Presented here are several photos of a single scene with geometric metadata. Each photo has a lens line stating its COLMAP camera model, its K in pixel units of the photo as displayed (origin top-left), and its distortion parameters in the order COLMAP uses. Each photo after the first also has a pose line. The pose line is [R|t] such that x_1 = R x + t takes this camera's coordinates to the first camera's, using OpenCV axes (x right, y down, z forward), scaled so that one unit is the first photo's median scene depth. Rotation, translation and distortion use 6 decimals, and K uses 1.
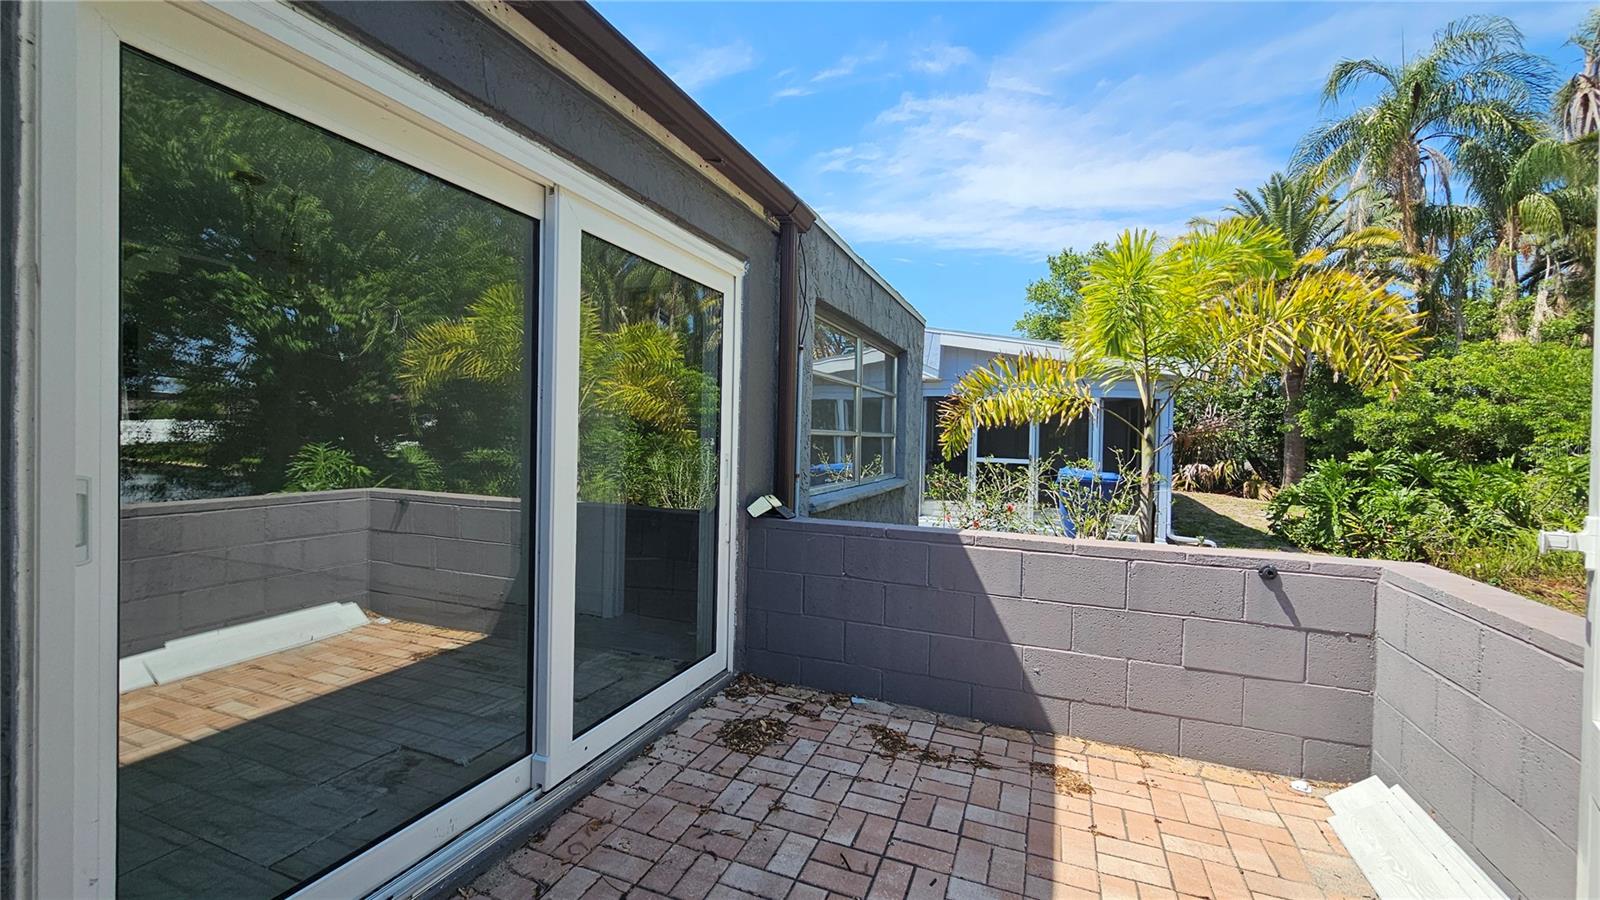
lens RADIAL K [[652.1, 0, 799.6], [0, 652.1, 444.8], [0, 0, 1]] dist [-0.001383, 0.000528]
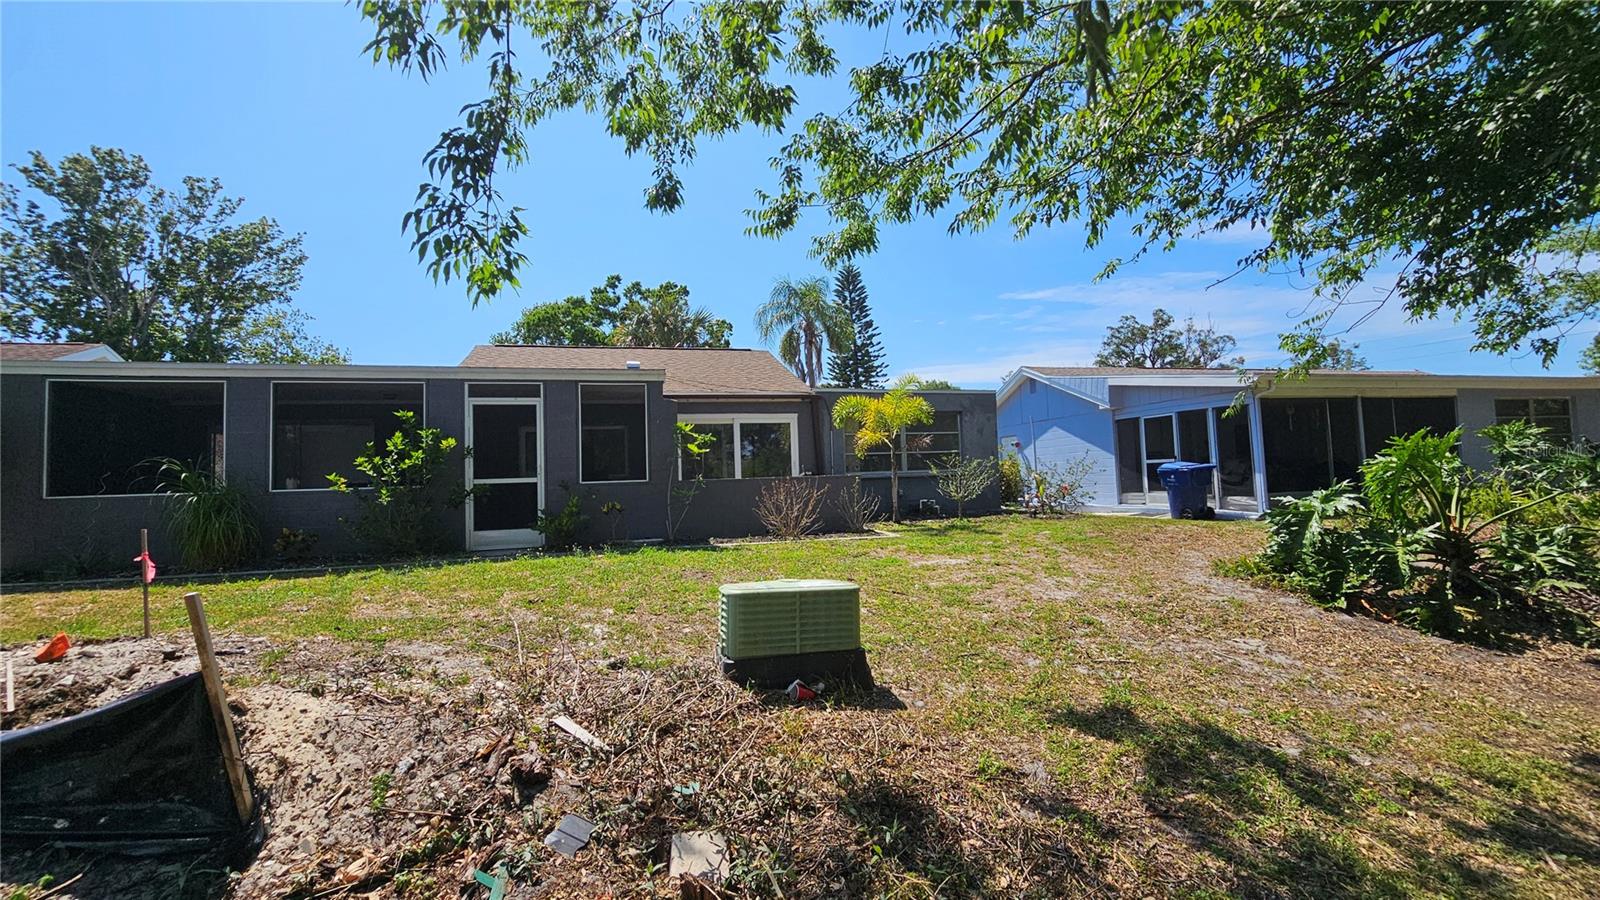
lens RADIAL K [[648.1, 0, 800.0], [0, 648.1, 450.0], [0, 0, 1]] dist [-0.012427, 0.000078]
pose [[0.602607, -0.084601, -0.793541, 3.234023], [0.037247, 0.996263, -0.077928, 0.266838], [0.797169, 0.017403, 0.603506, -1.460844]]
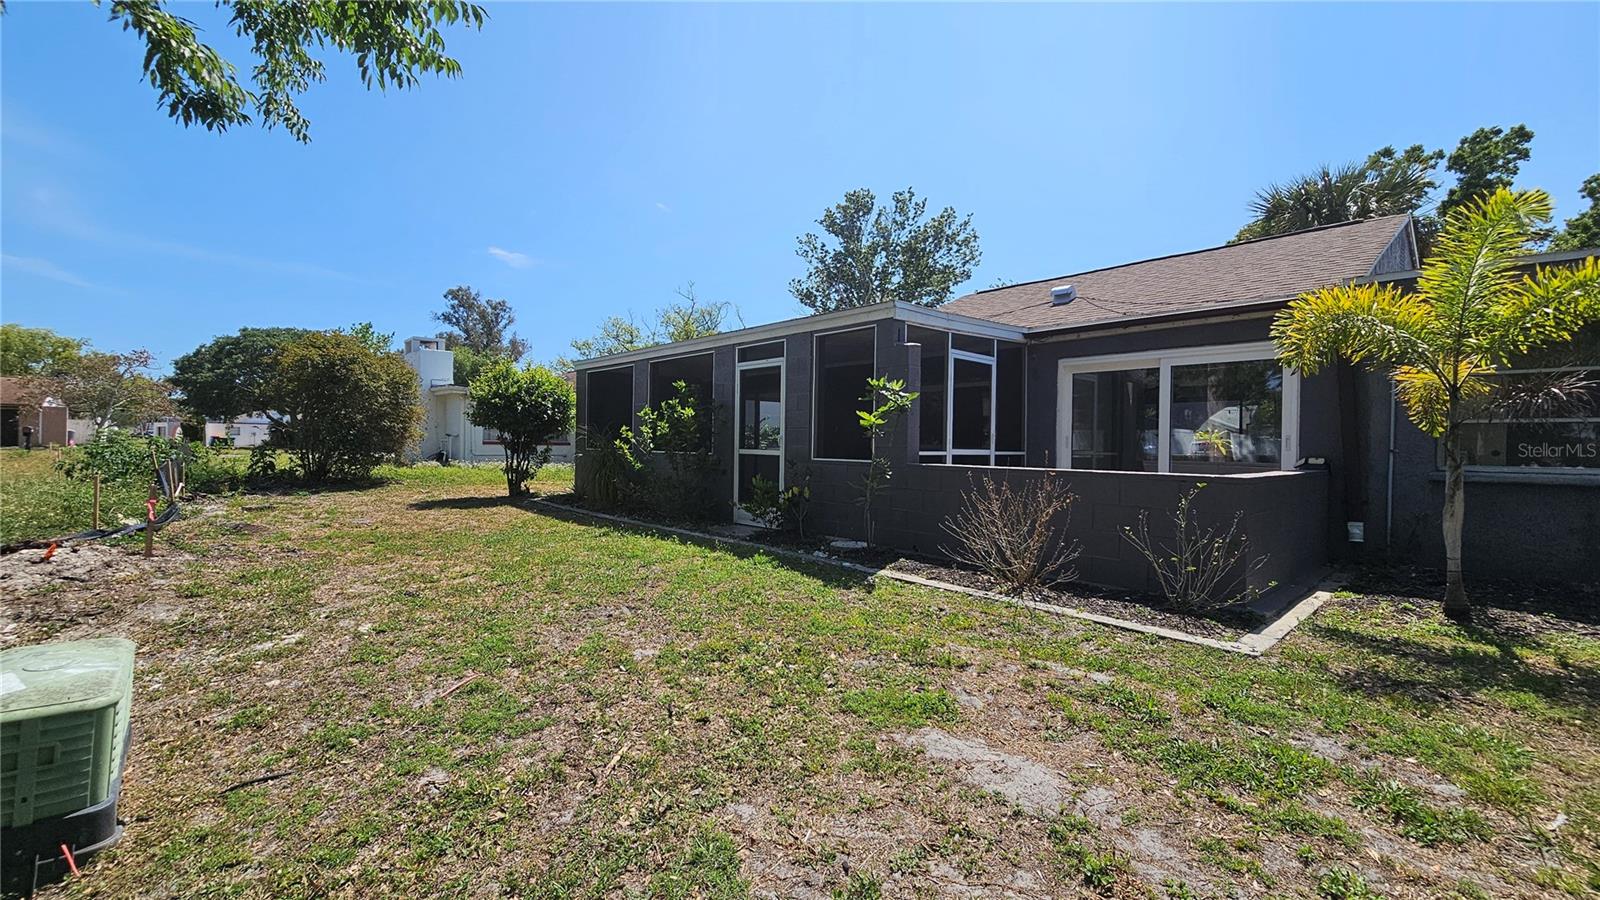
lens RADIAL K [[657.9, 0, 796.0], [0, 657.9, 444.3], [0, 0, 1]] dist [0.000279, -0.000423]
pose [[-0.437884, -0.030786, -0.898504, 2.481799], [-0.038580, 0.999136, -0.015432, 0.135268], [0.898203, 0.027907, -0.438694, 0.547108]]
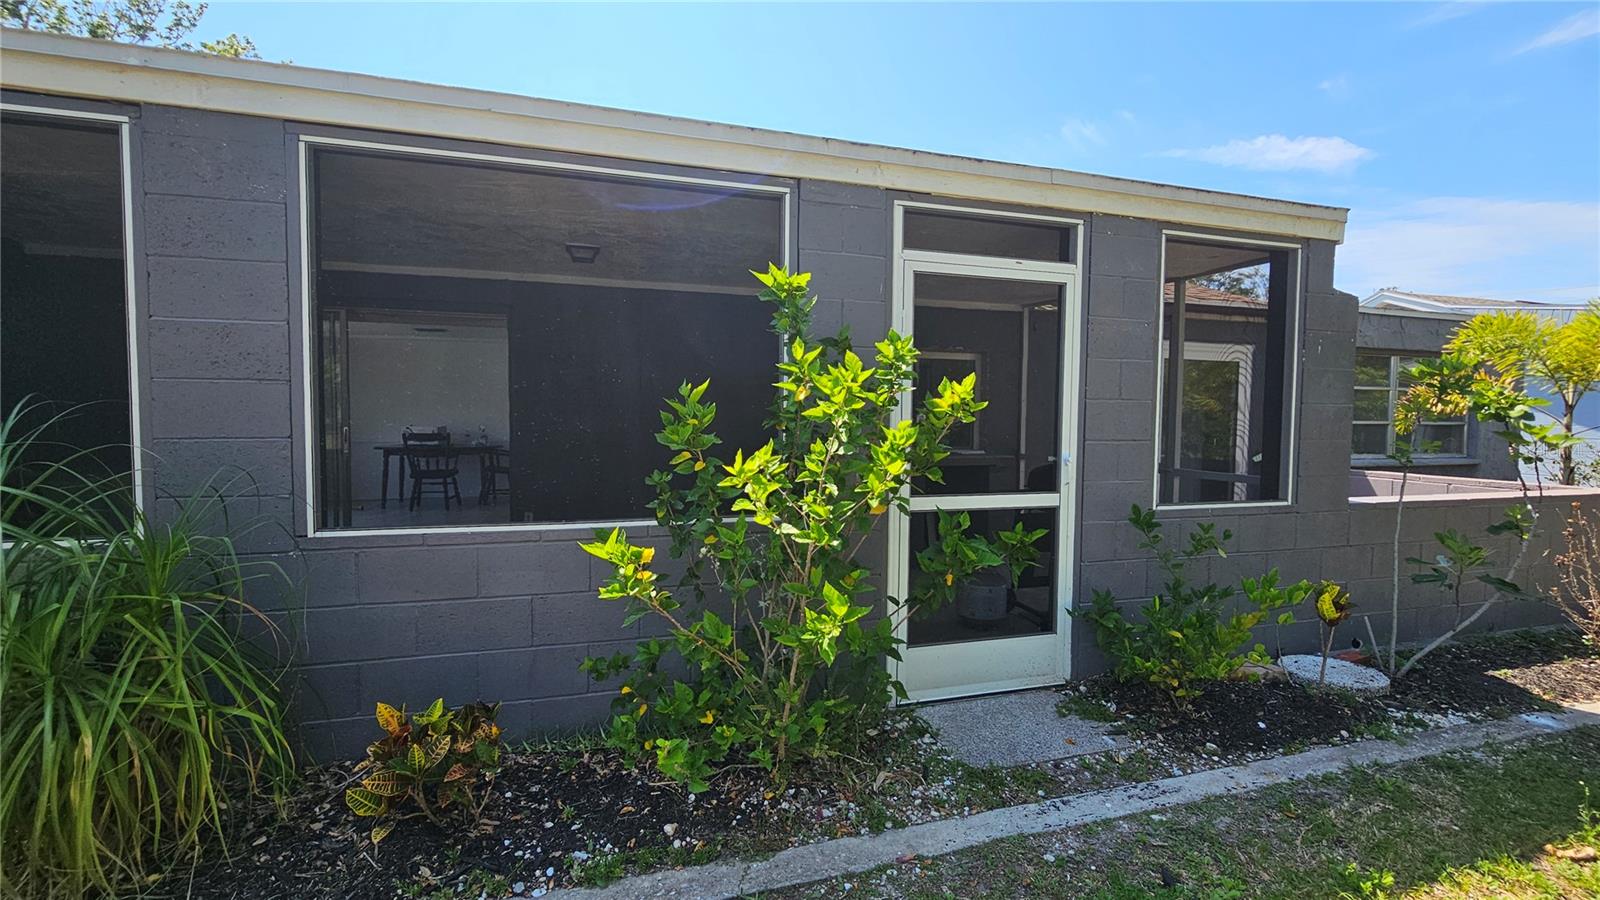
lens RADIAL K [[650.4, 0, 796.3], [0, 650.4, 447.7], [0, 0, 1]] dist [-0.001144, -0.000018]
pose [[0.607180, 0.025265, -0.794163, 0.759290], [-0.007914, 0.999637, 0.025751, 0.023699], [0.794525, -0.009350, 0.607160, -1.608449]]
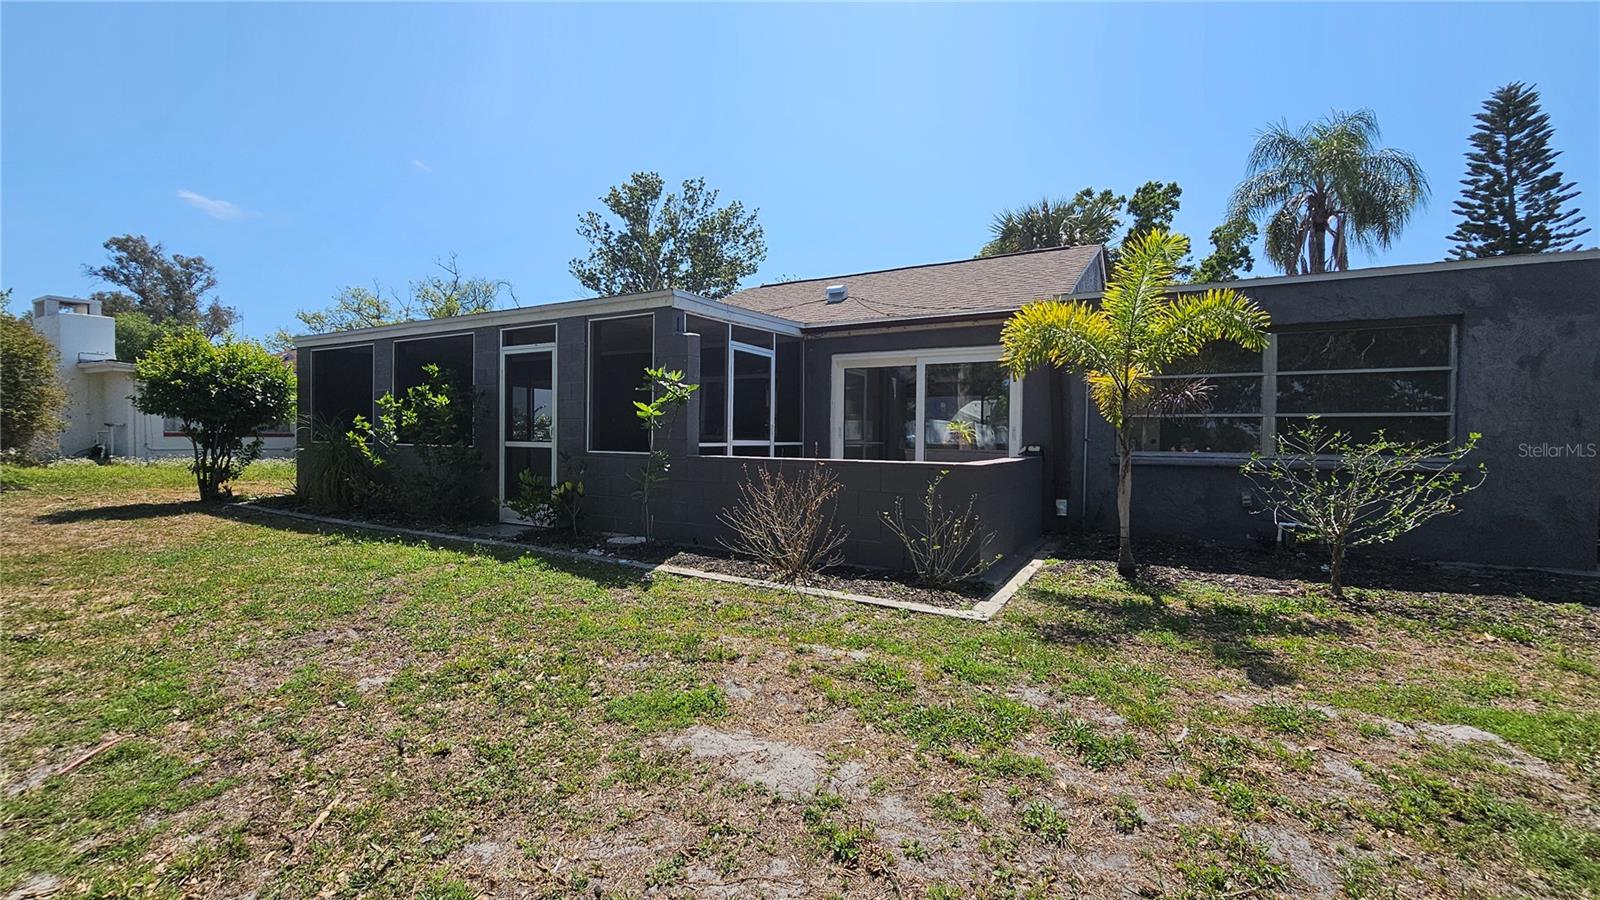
lens RADIAL K [[657.9, 0, 796.0], [0, 657.9, 444.3], [0, 0, 1]] dist [0.000279, -0.000423]
pose [[-0.139393, -0.013401, -0.990147, 2.443752], [-0.028859, 0.999539, -0.009465, 0.124829], [0.989817, 0.027255, -0.139715, 0.576522]]
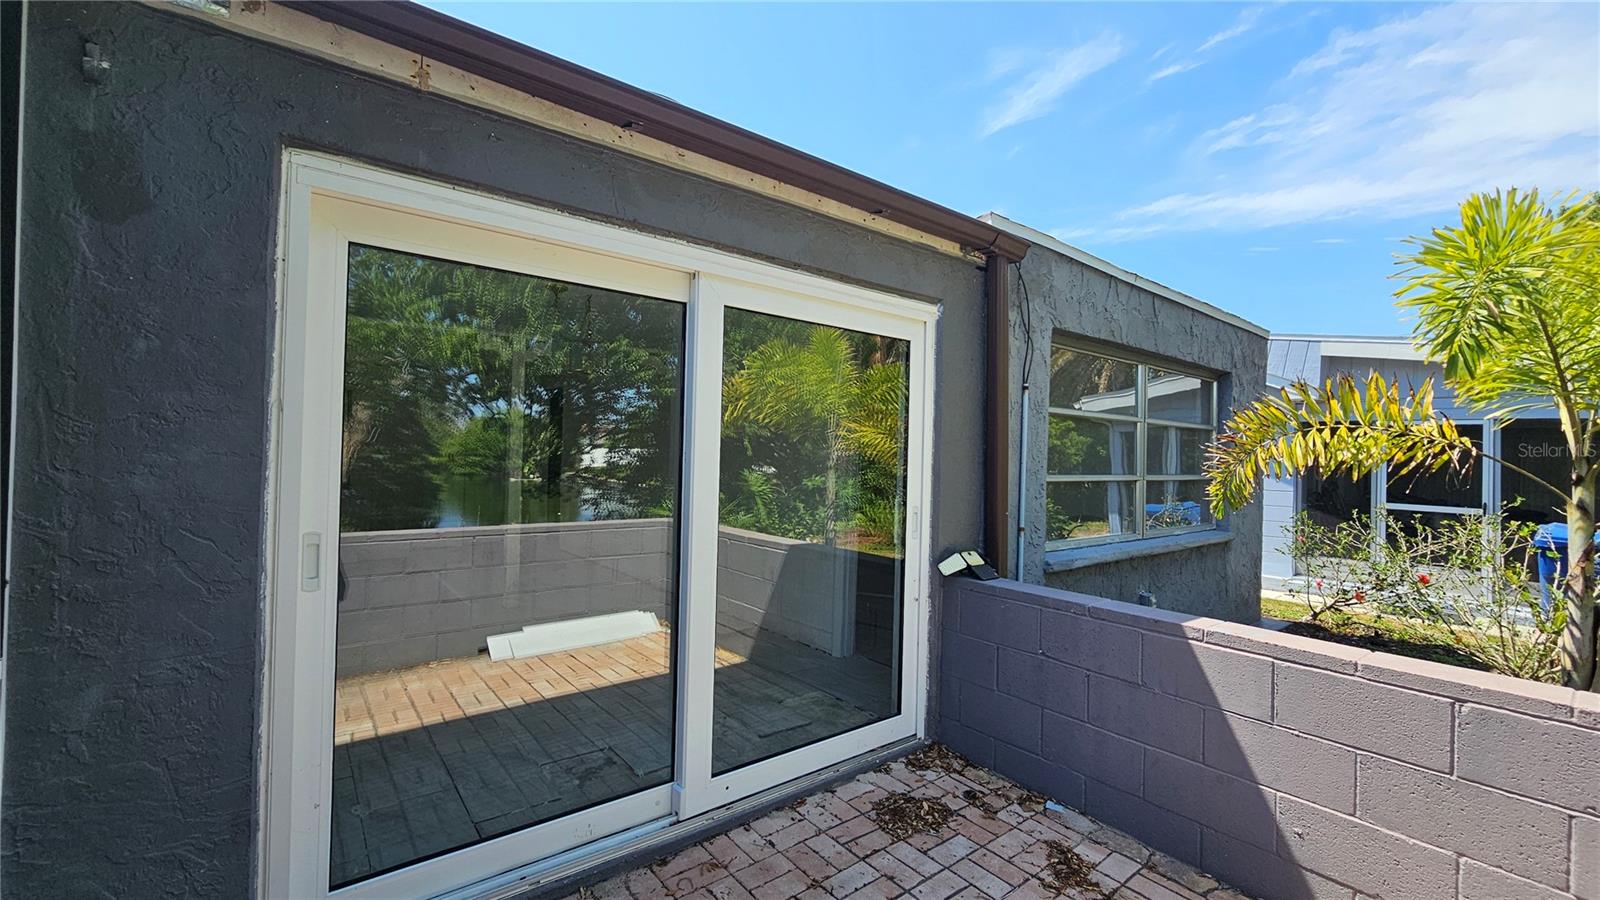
lens RADIAL K [[655.5, 0, 805.4], [0, 655.5, 443.9], [0, 0, 1]] dist [-0.001935, -0.000212]
pose [[0.869337, -0.005751, -0.494186, 0.232634], [-0.013721, 0.999266, -0.035767, -0.042770], [0.494029, 0.037874, 0.868620, 0.085772]]
